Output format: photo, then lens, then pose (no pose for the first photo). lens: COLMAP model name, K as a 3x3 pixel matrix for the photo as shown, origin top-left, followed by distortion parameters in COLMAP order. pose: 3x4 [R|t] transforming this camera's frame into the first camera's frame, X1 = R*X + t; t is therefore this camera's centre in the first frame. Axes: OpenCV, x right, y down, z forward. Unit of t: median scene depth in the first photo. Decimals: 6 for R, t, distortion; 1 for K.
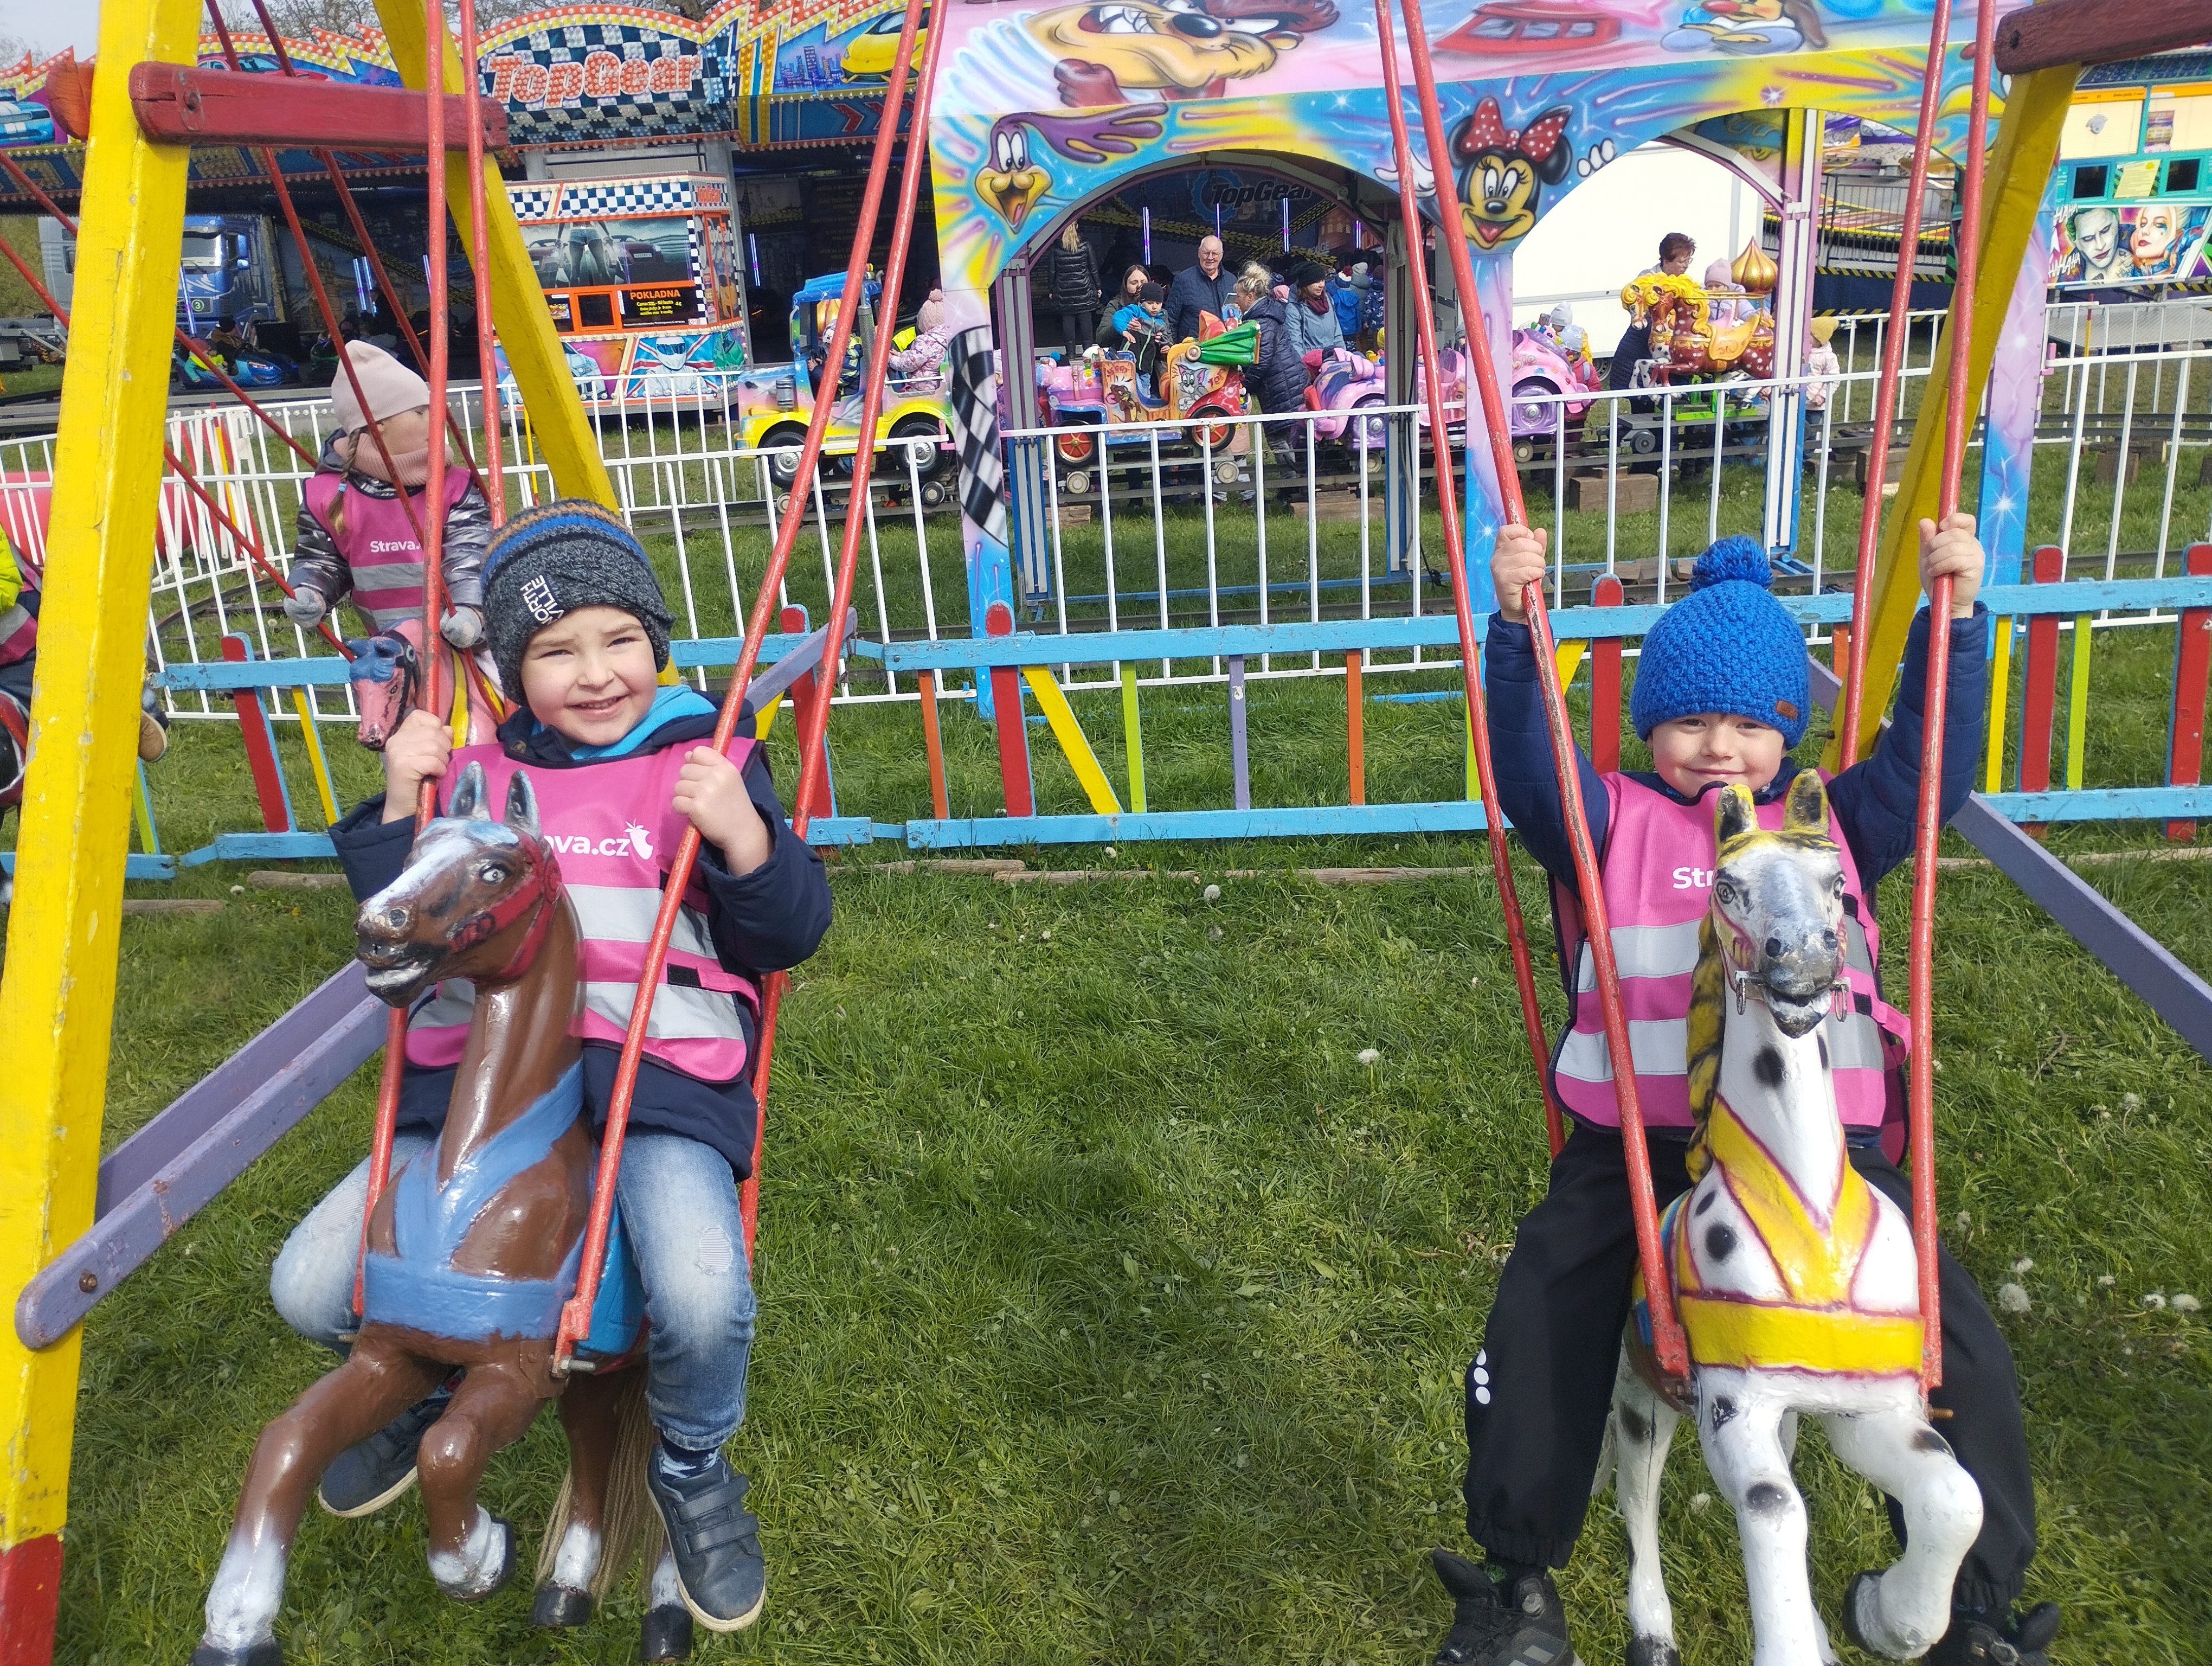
lens RADIAL K [[1864.8, 0, 1102.4], [0, 1864.8, 832.3], [0, 0, 1]] dist [0.050141, -0.056030]
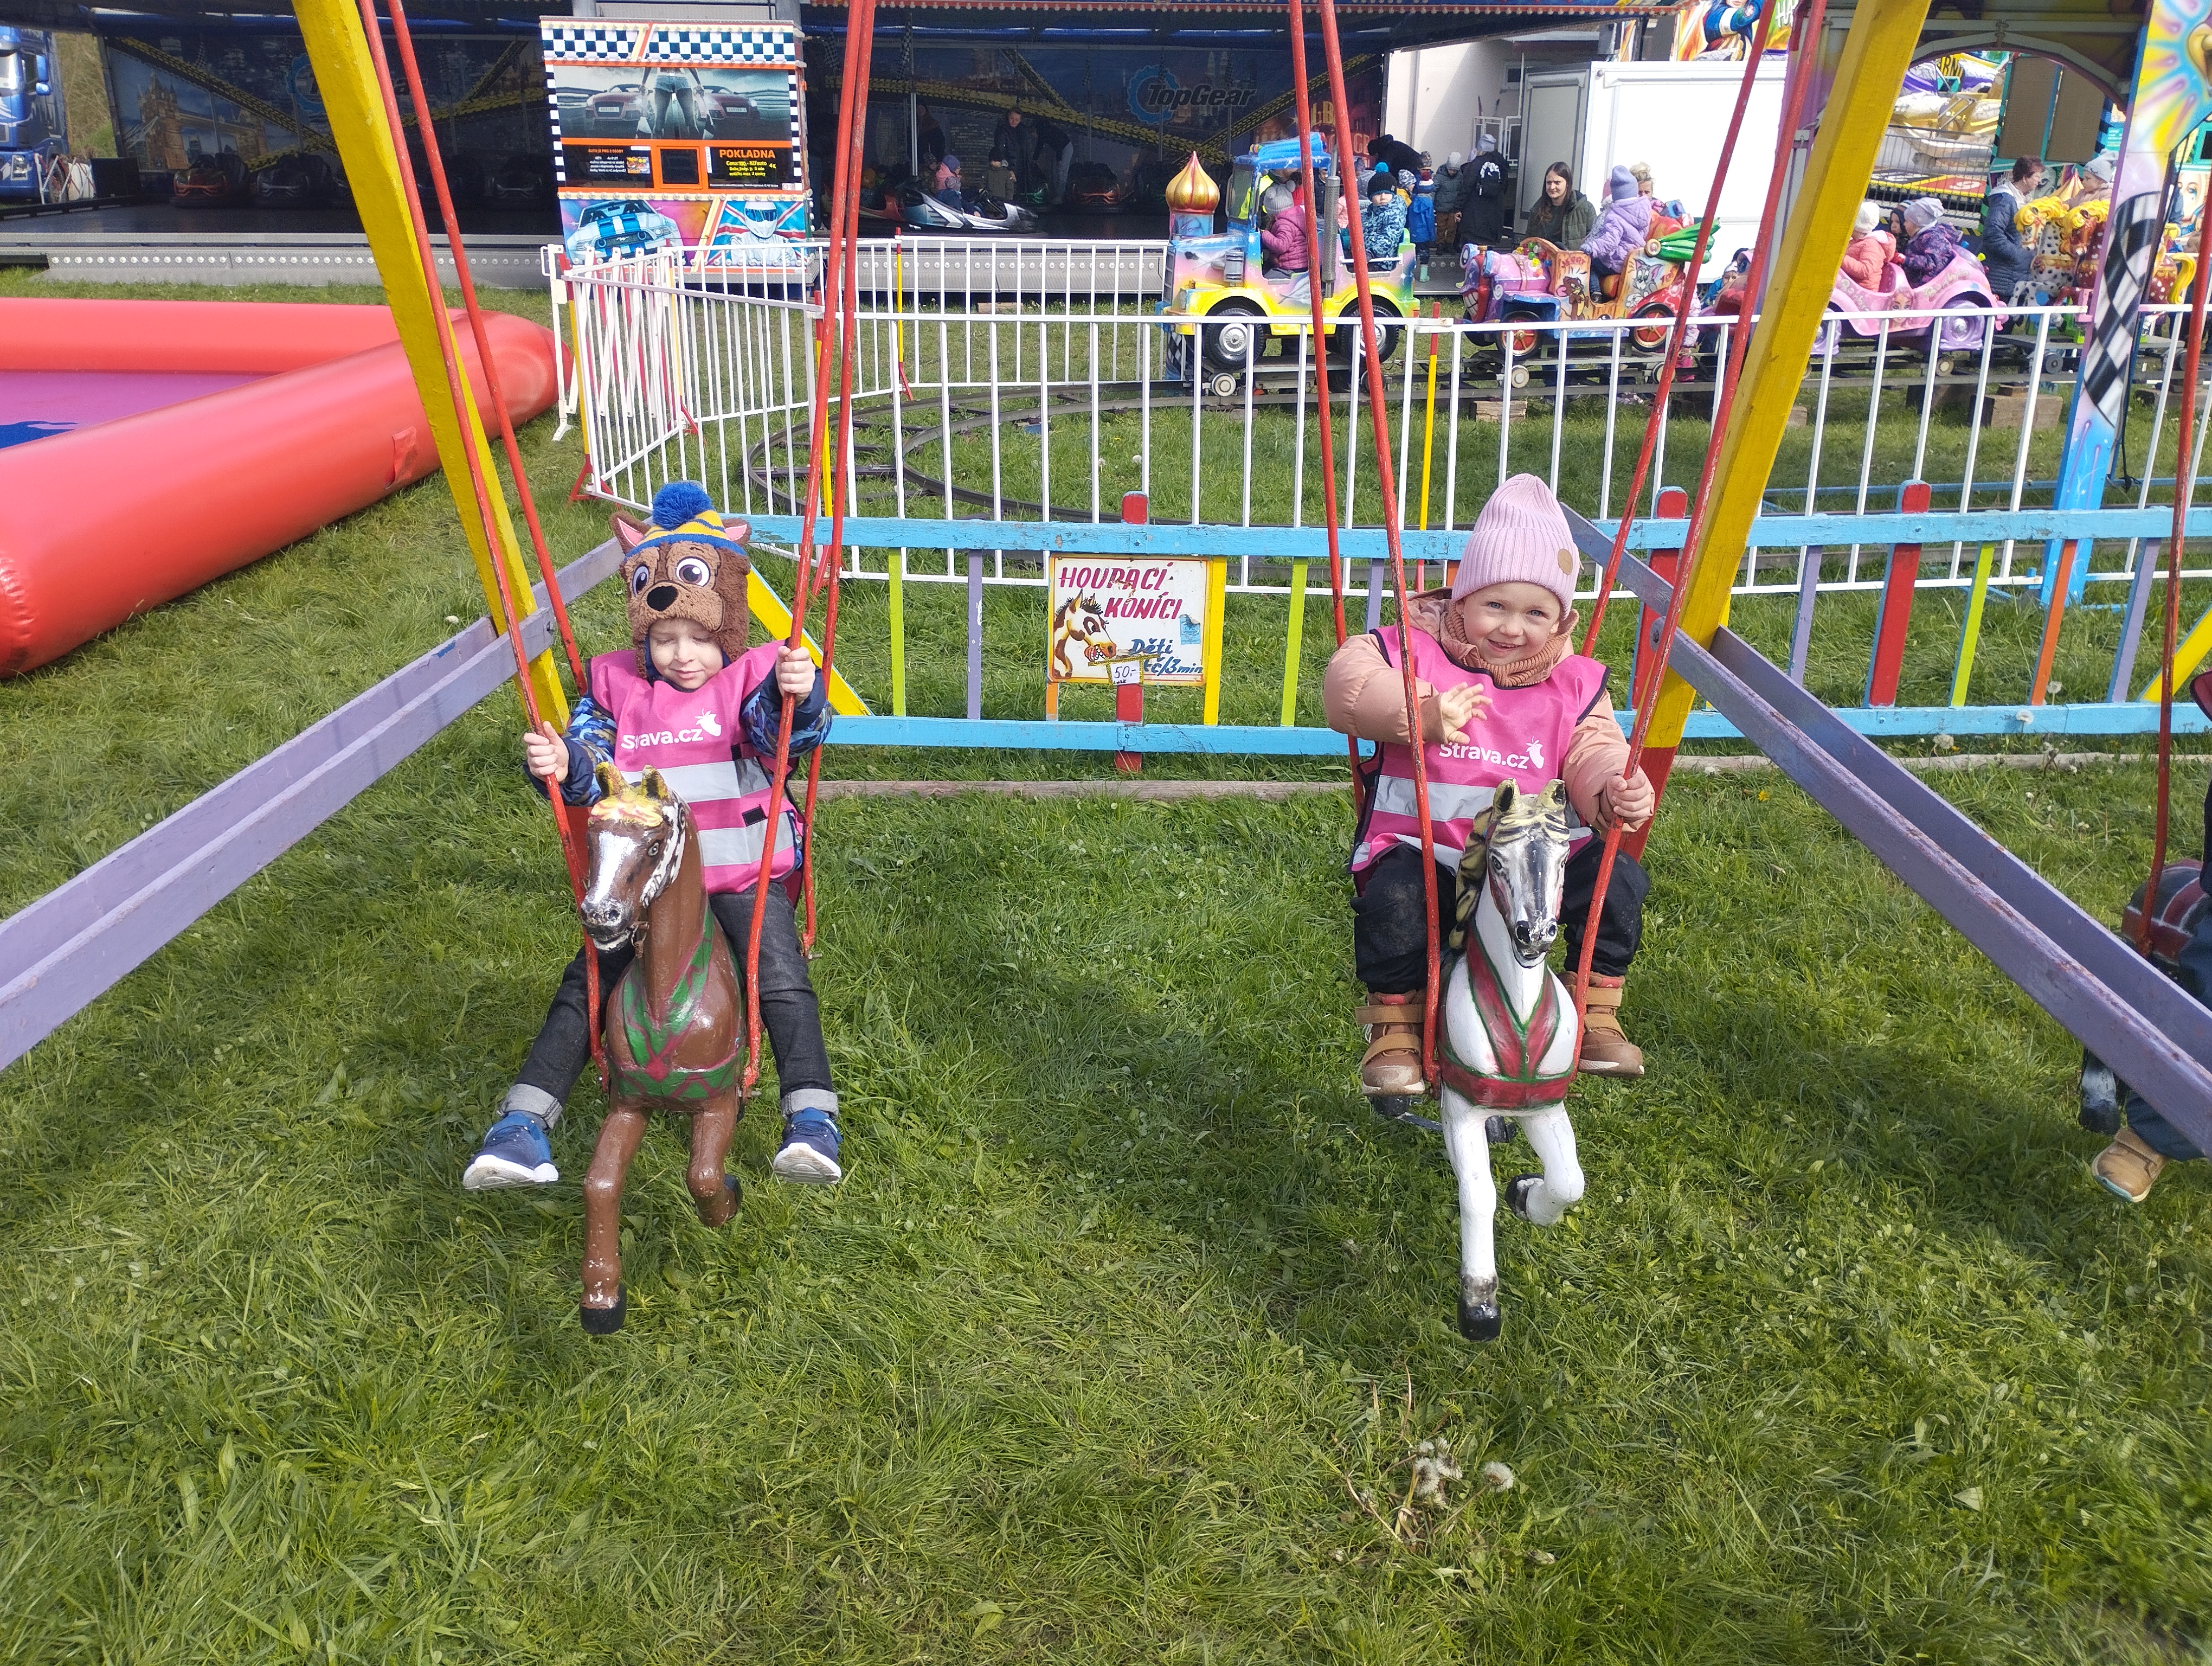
lens RADIAL K [[1864.8, 0, 1122.0], [0, 1864.8, 836.0], [0, 0, 1]] dist [0.050141, -0.056030]
pose [[0.982921, 0.006029, 0.183931, -0.227836], [-0.014201, 0.998968, 0.043143, 0.007093], [-0.183481, -0.045018, 0.981992, 0.040975]]
